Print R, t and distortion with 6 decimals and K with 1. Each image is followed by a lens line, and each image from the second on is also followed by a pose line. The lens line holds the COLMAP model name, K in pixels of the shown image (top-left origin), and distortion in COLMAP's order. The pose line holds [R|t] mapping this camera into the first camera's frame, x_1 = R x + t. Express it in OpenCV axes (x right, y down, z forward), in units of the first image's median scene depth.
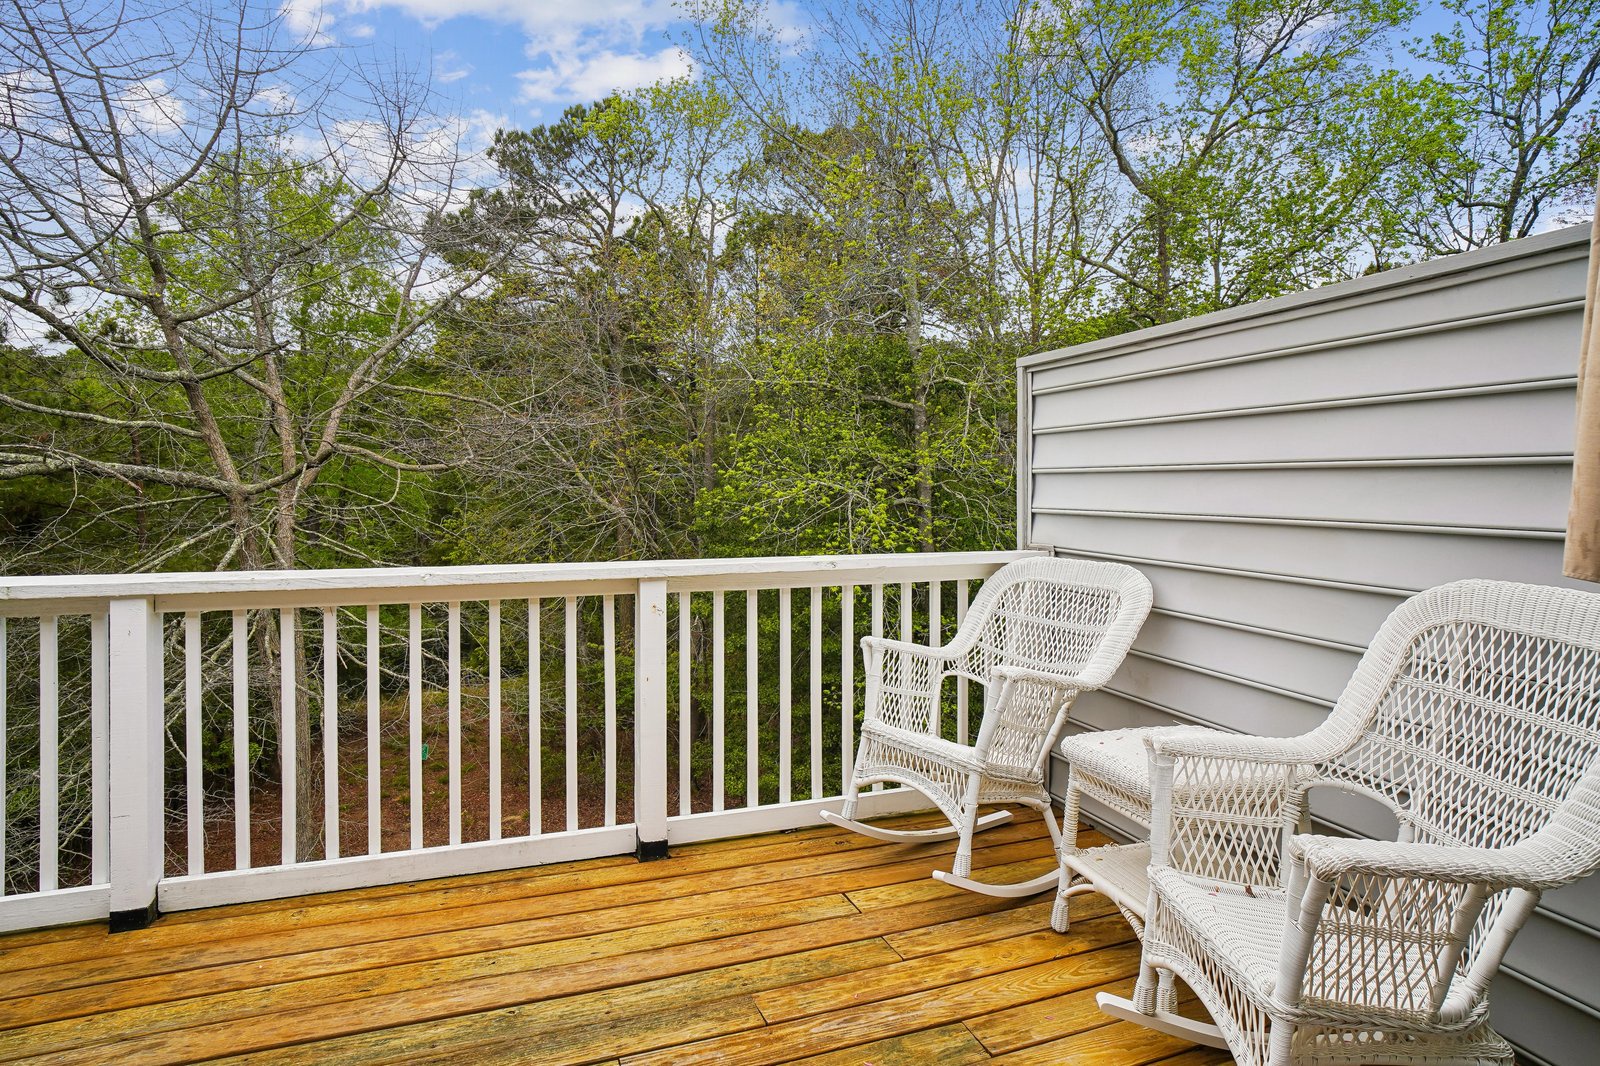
lens RADIAL K [[883.1, 0, 803.4], [0, 883.1, 486.3], [0, 0, 1]] dist [0.001937, 0.001510]
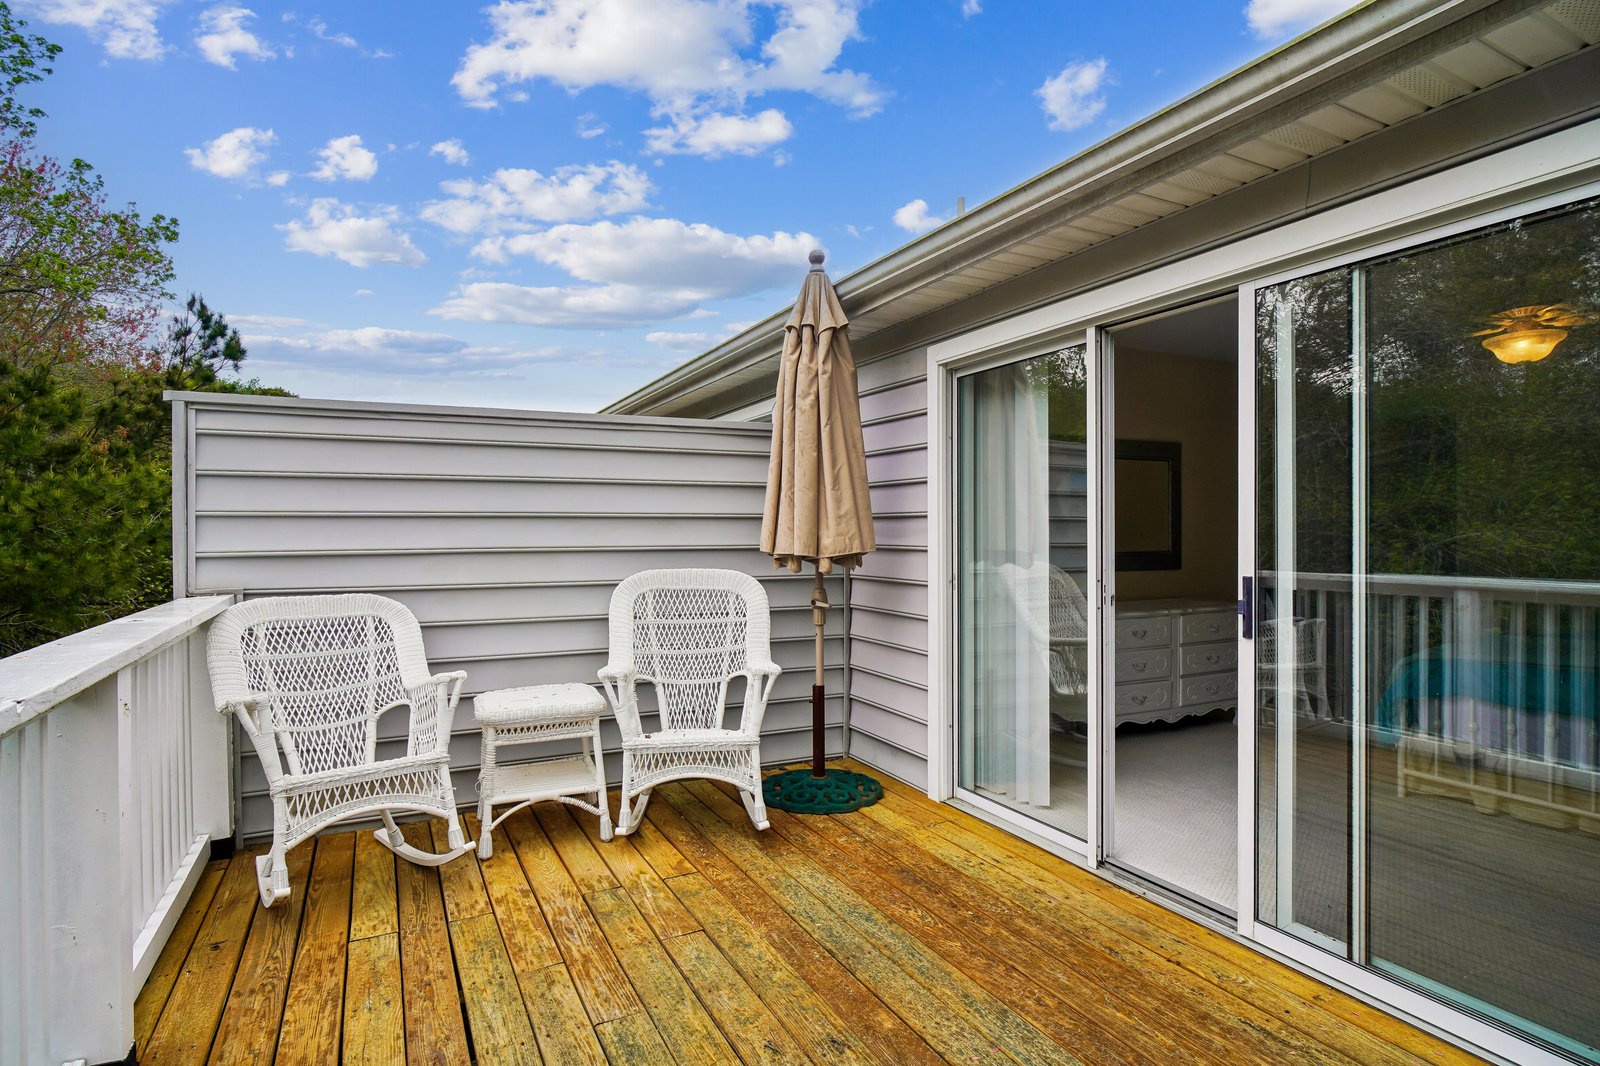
lens RADIAL K [[823.0, 0, 798.2], [0, 823.0, 534.0], [0, 0, 1]] dist [-0.015963, 0.001970]
pose [[-0.123739, 0.000107, 0.992315, -0.830901], [0.005482, 0.999985, 0.000576, 0.009615], [-0.992300, 0.005511, -0.123738, 0.560355]]
